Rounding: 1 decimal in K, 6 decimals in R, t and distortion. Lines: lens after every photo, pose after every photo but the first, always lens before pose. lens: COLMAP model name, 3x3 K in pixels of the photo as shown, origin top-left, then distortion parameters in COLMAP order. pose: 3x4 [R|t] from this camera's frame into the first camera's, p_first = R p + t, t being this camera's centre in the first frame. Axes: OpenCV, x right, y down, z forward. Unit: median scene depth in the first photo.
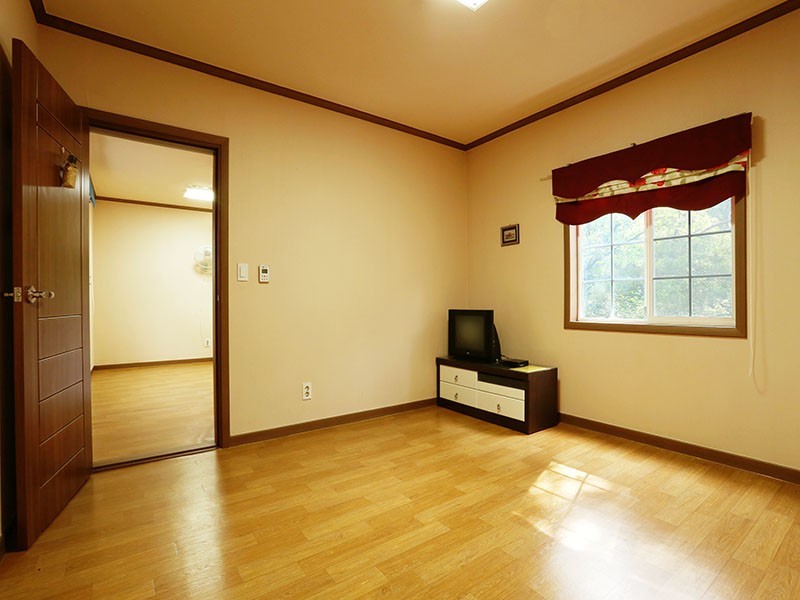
lens RADIAL K [[408.3, 0, 401.2], [0, 408.3, 302.5], [0, 0, 1]] dist [-0.005571, 0.000674]
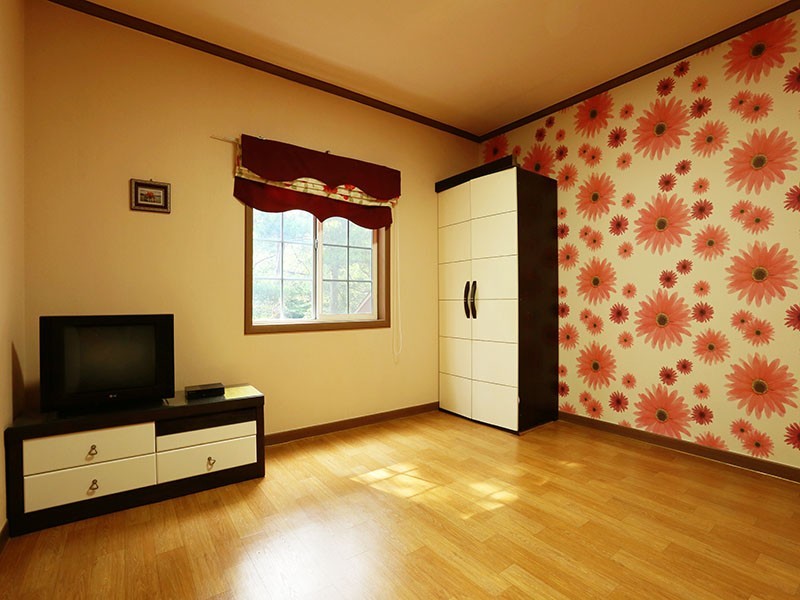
lens RADIAL K [[408.3, 0, 401.2], [0, 408.3, 302.5], [0, 0, 1]] dist [-0.005571, 0.000674]
pose [[0.004633, 0.001612, 0.999988, -0.483544], [0.004694, 0.999988, -0.001634, 0.004354], [-0.999978, 0.004702, 0.004625, 0.806622]]
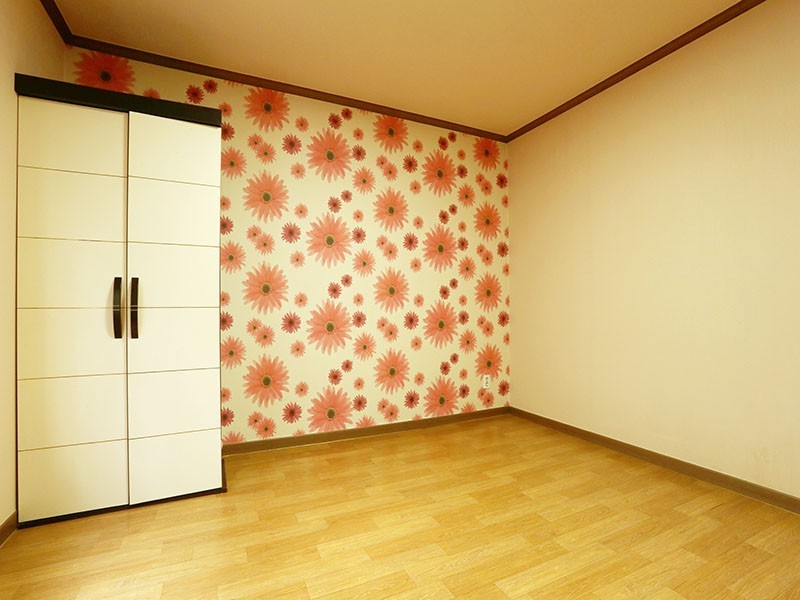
lens RADIAL K [[420.4, 0, 400.0], [0, 420.4, 300.0], [0, 0, 1]] dist [-0.004625, 0.000481]
pose [[-0.983998, 0.012114, 0.177768, 0.078326], [0.008320, 0.999722, -0.022071, 0.002373], [-0.177986, -0.020239, -0.983825, 1.226262]]
